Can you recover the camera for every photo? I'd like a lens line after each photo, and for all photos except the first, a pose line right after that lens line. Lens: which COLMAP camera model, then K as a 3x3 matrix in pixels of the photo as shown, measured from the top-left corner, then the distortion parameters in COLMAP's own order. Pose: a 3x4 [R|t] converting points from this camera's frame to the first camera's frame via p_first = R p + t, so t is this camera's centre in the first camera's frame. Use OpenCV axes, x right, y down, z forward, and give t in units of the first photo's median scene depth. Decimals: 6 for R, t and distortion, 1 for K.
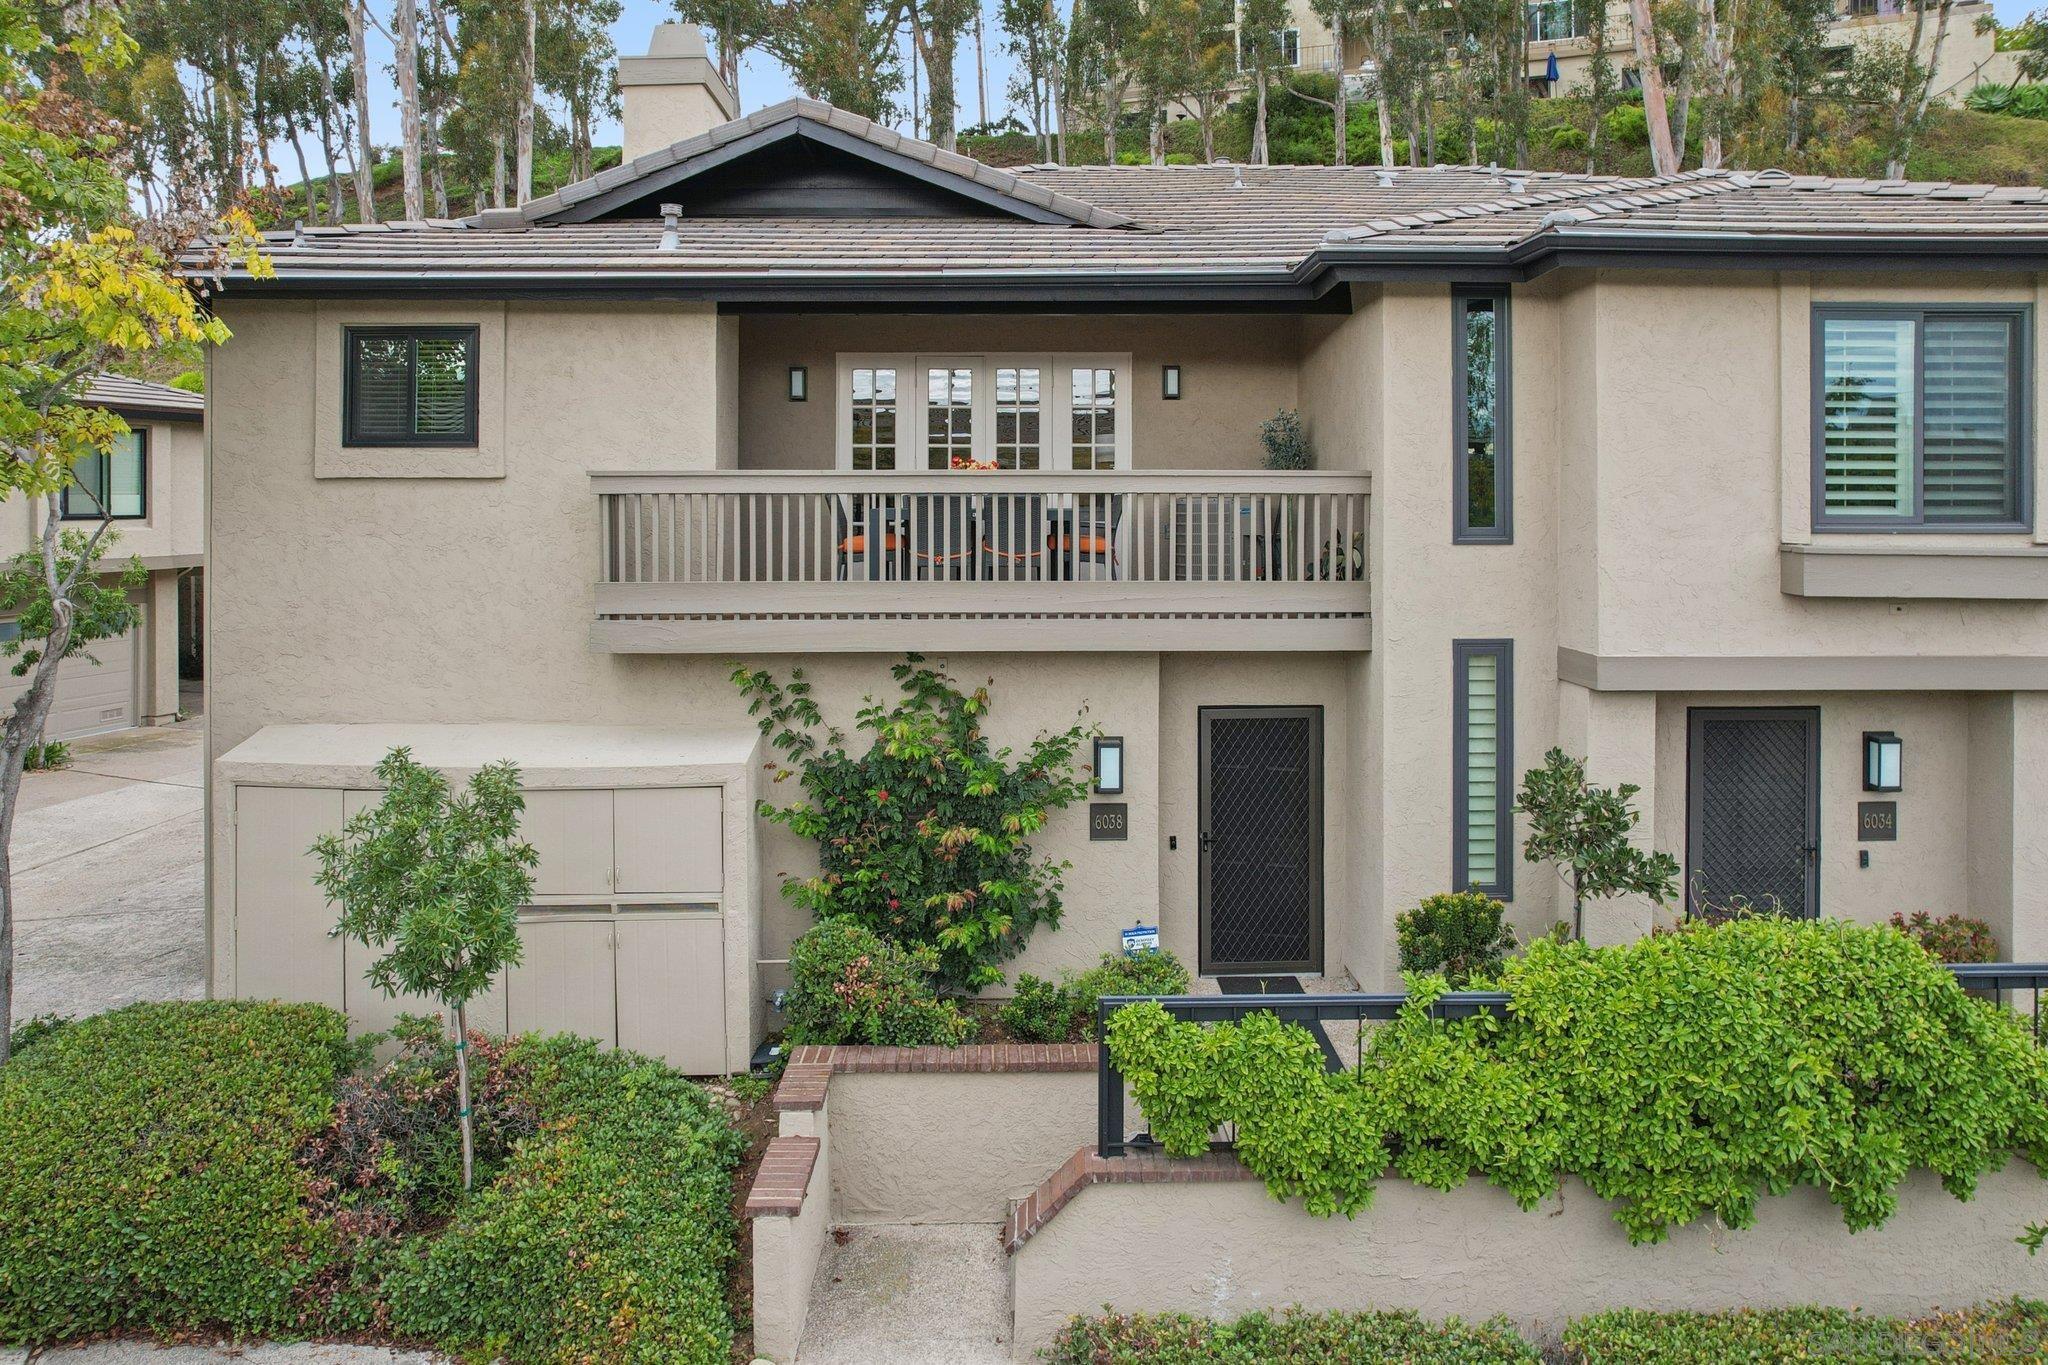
lens RADIAL K [[1369.1, 0, 1021.2], [0, 1369.1, 489.9], [0, 0, 1]] dist [-0.055361, 0.029002]
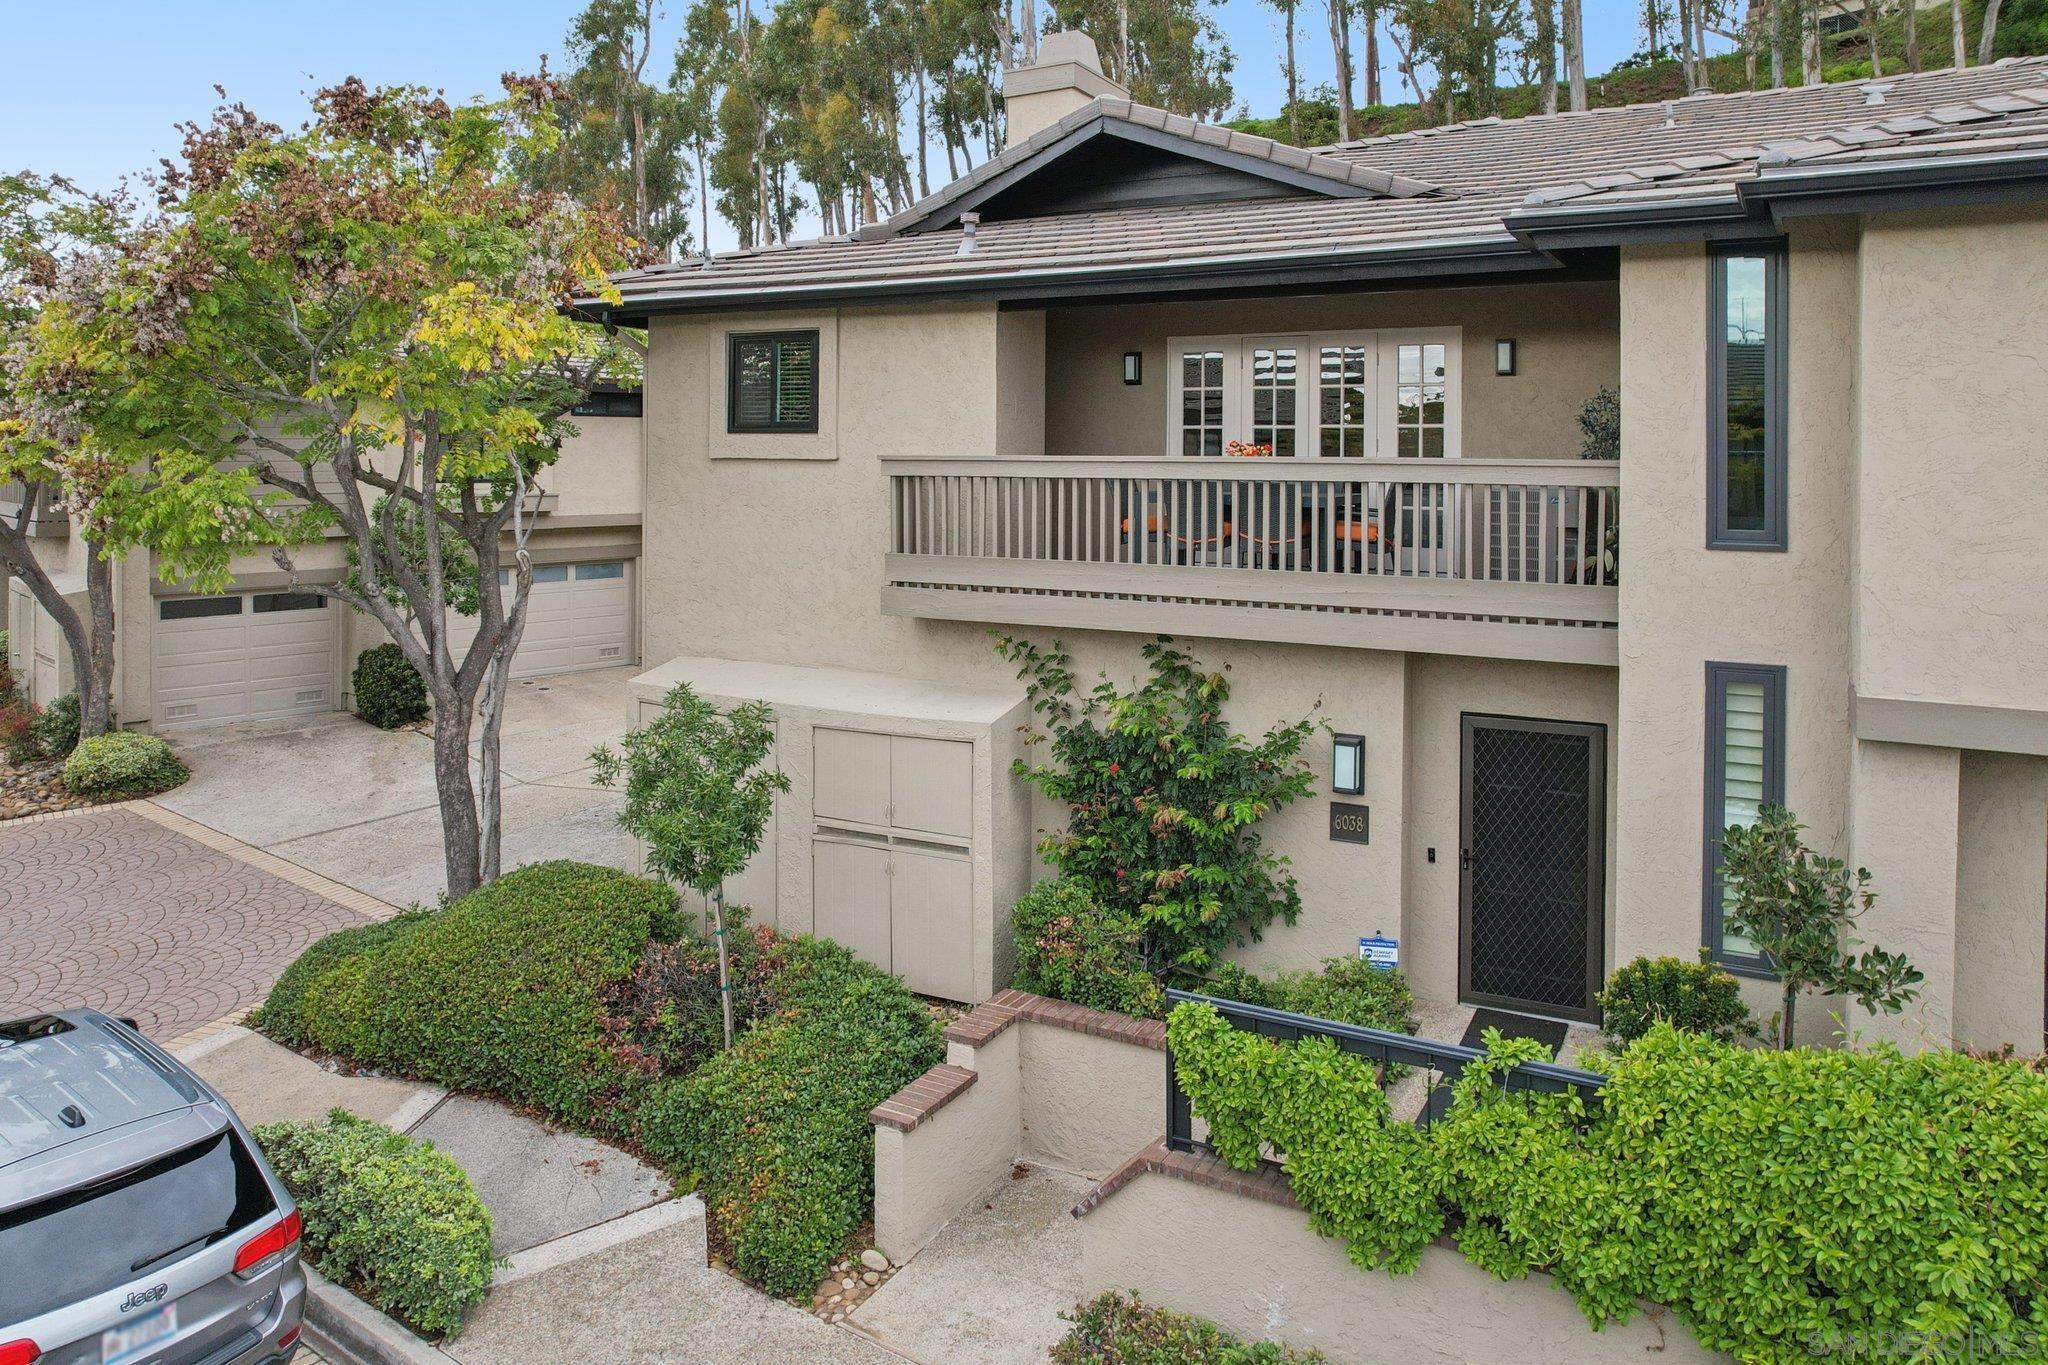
lens RADIAL K [[1376.8, 0, 1026.1], [0, 1376.8, 453.4], [0, 0, 1]] dist [-0.051881, 0.020088]
pose [[0.872779, 0.006164, -0.488076, 0.346532], [-0.004830, 0.999980, 0.003991, -0.020232], [0.488091, -0.001126, 0.872792, 0.051269]]
